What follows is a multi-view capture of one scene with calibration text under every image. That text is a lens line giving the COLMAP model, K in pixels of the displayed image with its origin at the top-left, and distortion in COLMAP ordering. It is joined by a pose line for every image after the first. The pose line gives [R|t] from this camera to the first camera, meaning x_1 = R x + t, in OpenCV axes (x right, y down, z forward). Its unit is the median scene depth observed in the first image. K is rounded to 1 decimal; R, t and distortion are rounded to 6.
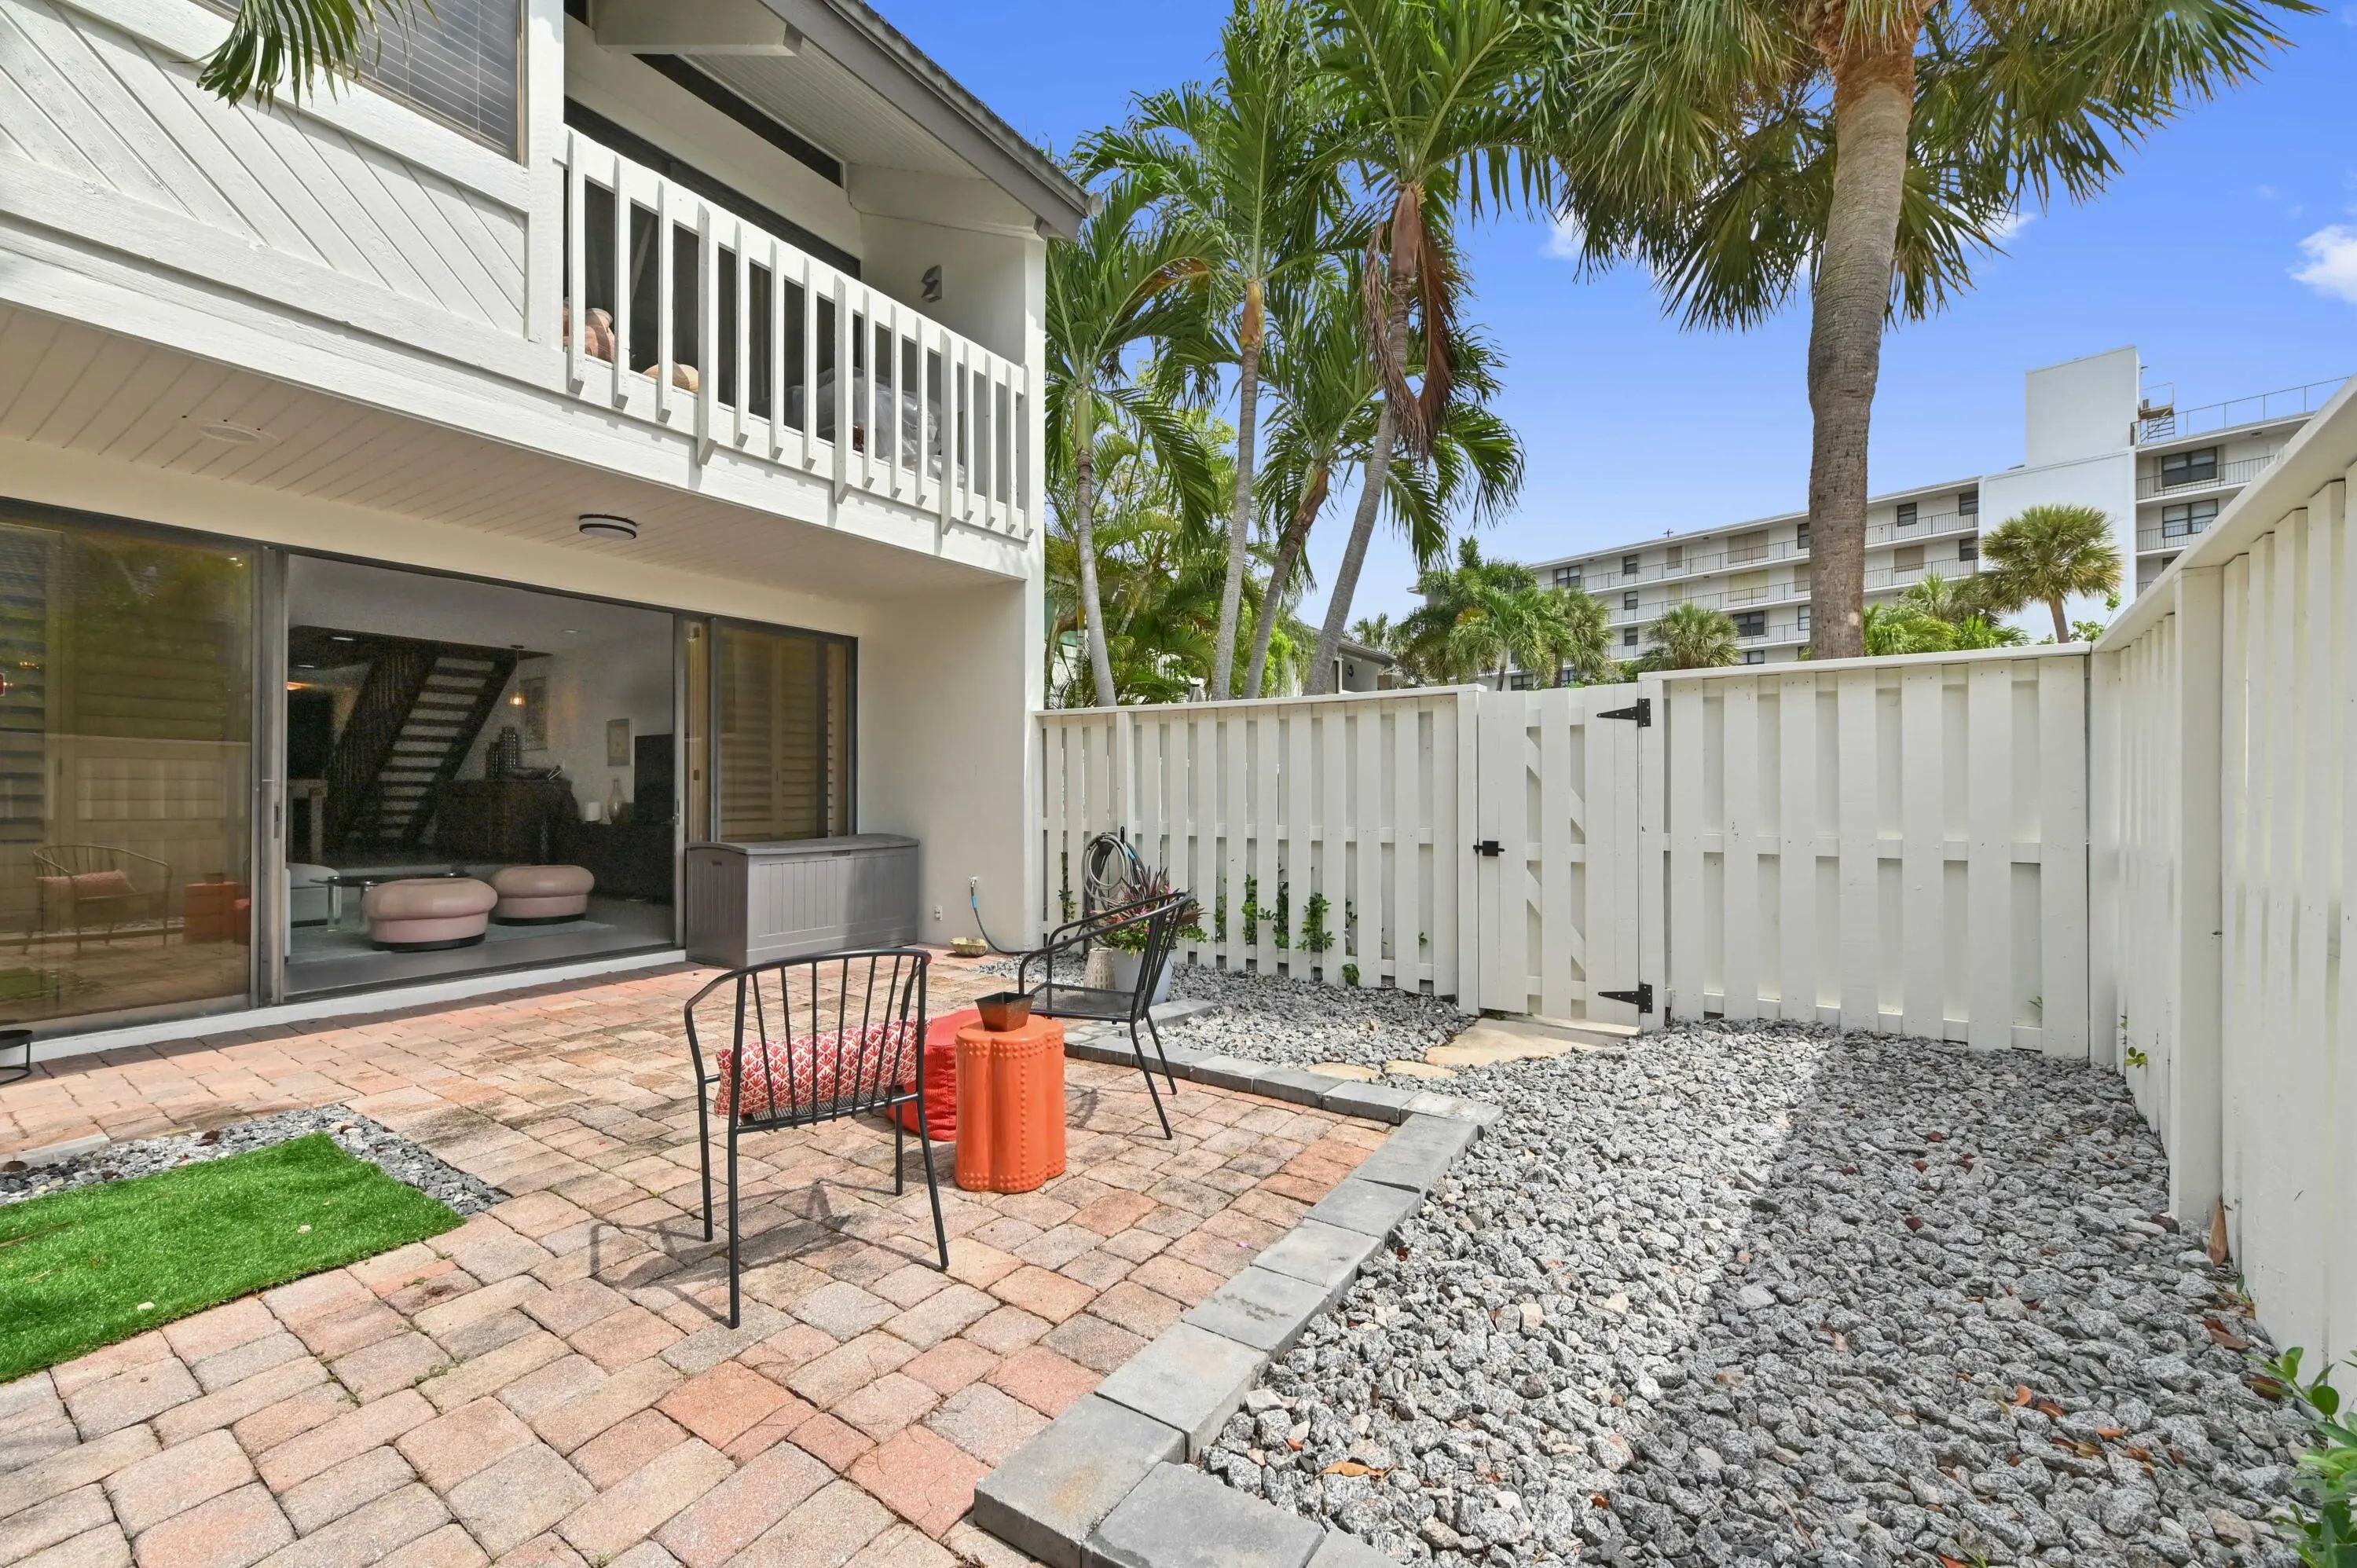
lens RADIAL K [[952.4, 0, 1178.5], [0, 952.4, 784.0], [0, 0, 1]] dist [-0.002724, -0.000363]
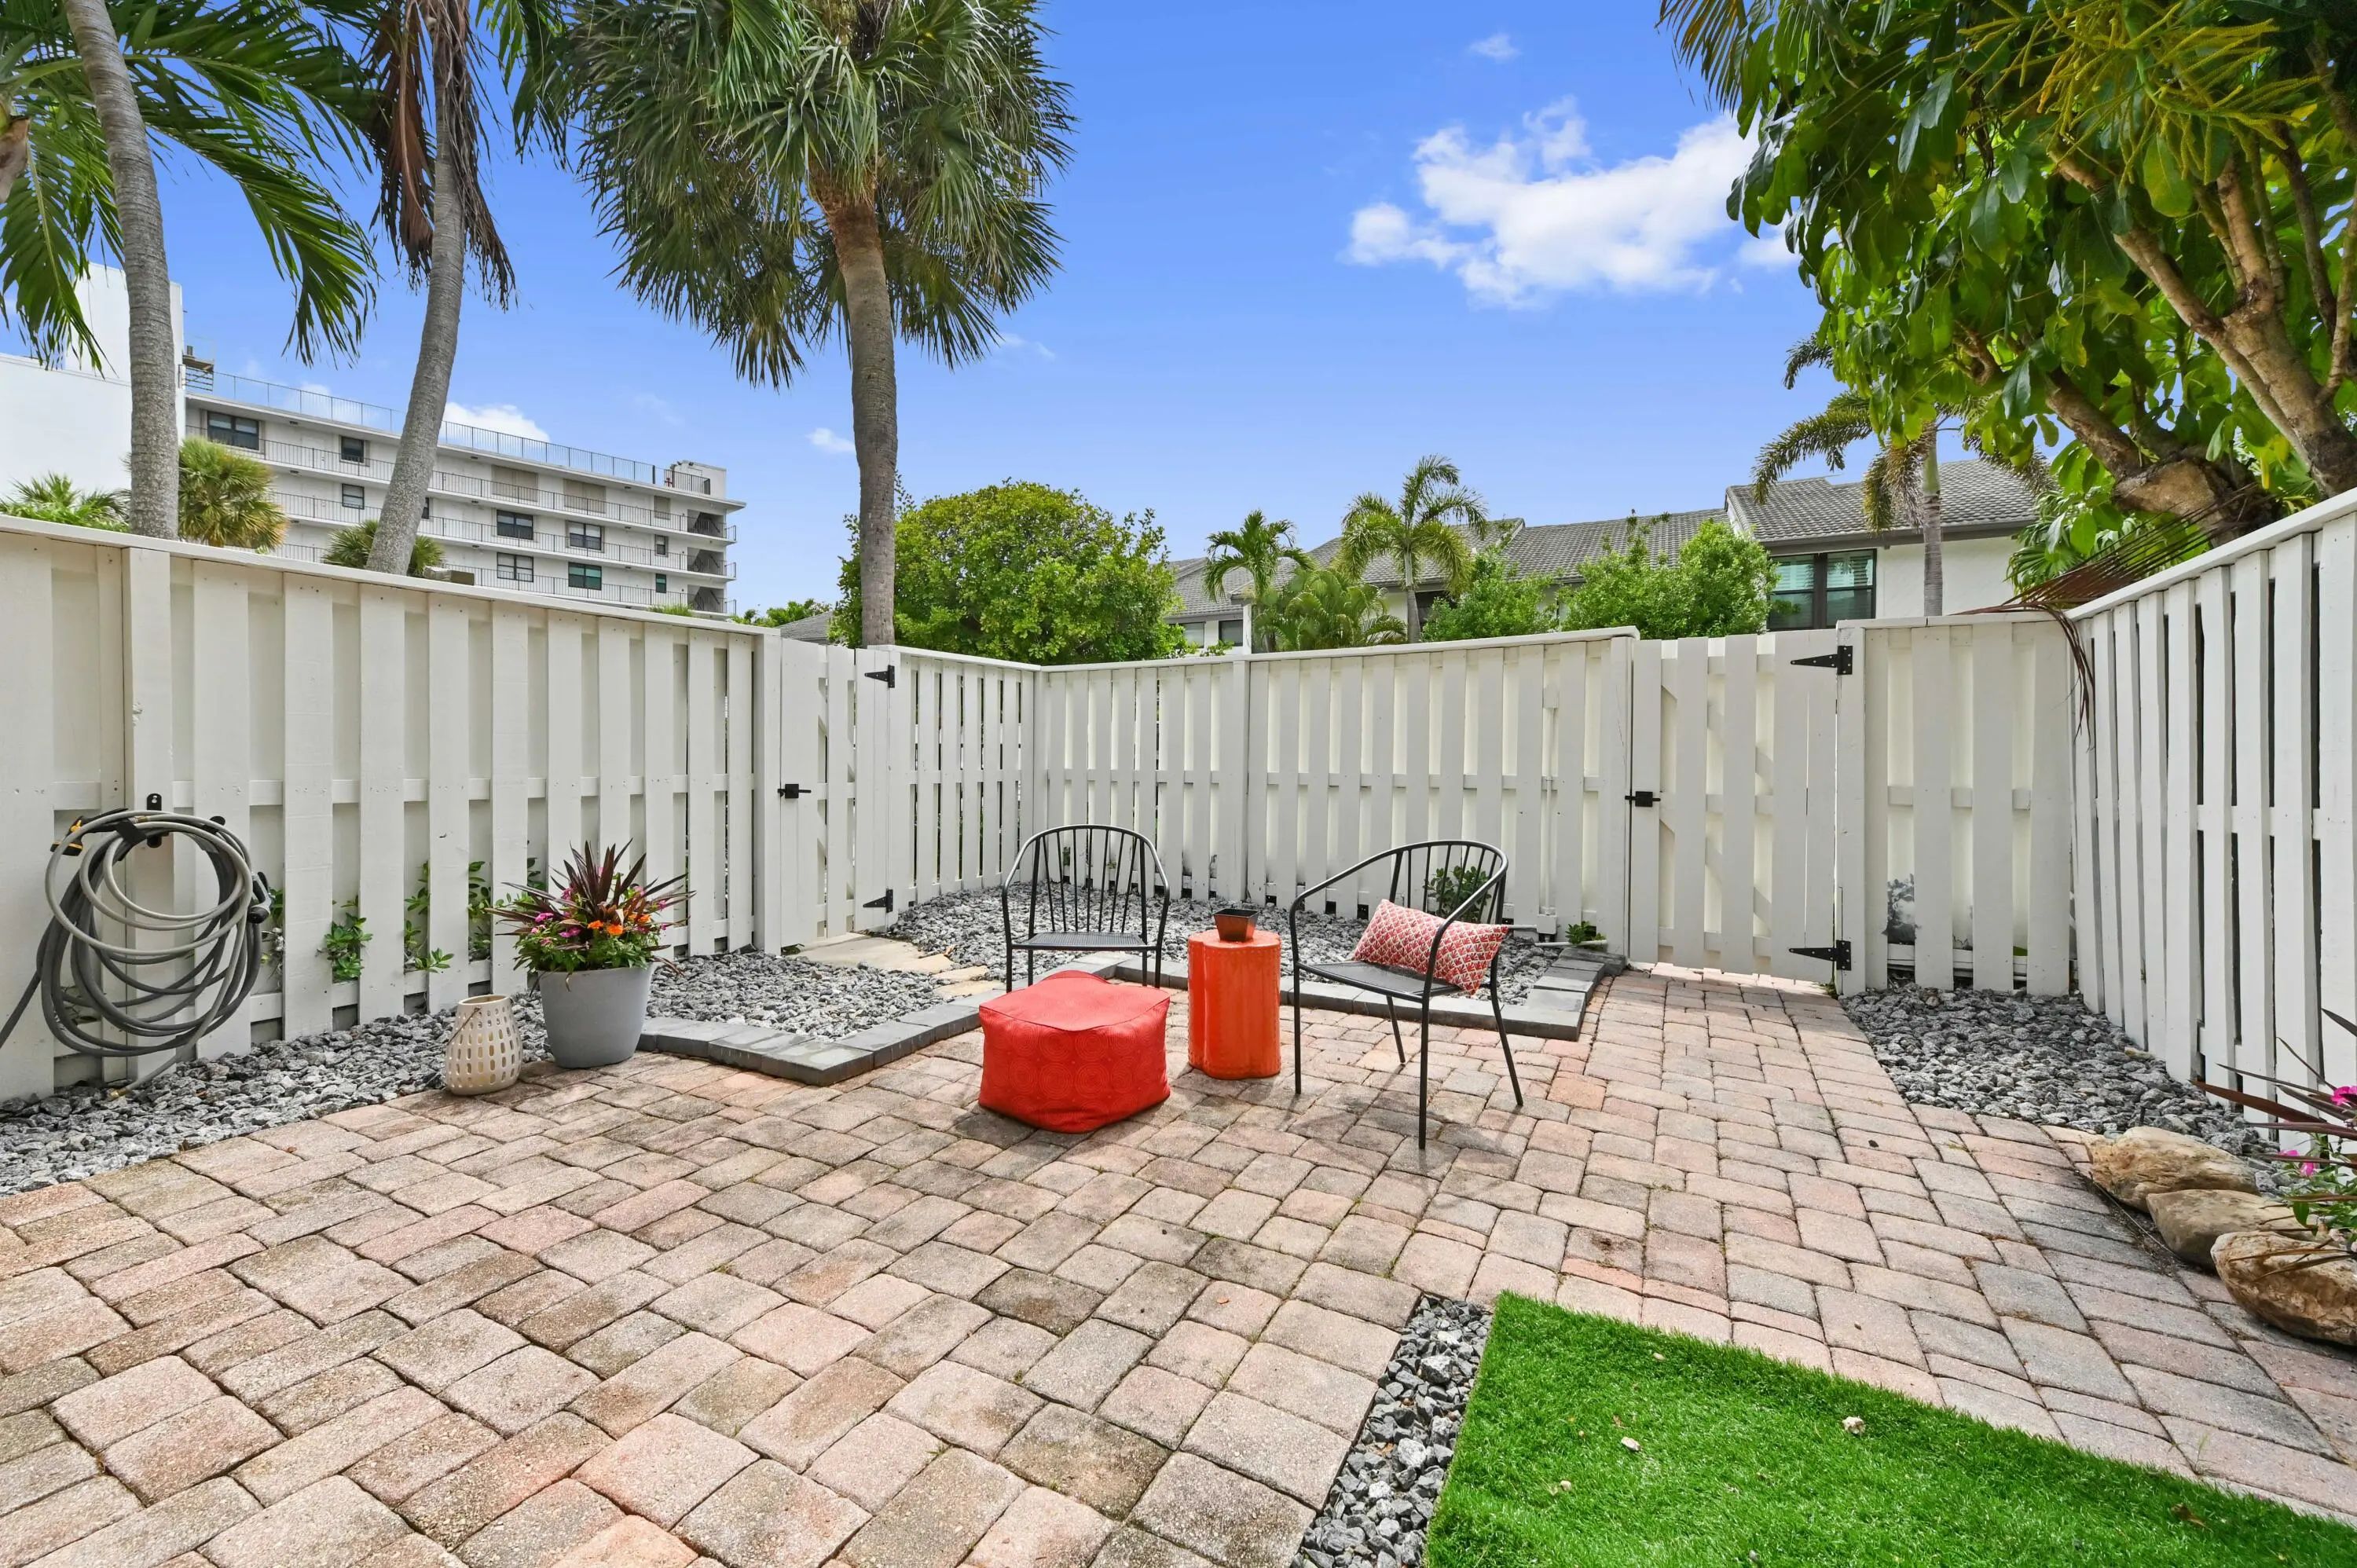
lens RADIAL K [[968.7, 0, 1186.3], [0, 968.7, 763.0], [0, 0, 1]] dist [-0.002760, -0.000268]
pose [[-0.126309, -0.010478, 0.991936, -0.780554], [-0.013953, 0.999864, 0.008785, 0.021953], [-0.991893, -0.012731, -0.126438, 0.715347]]
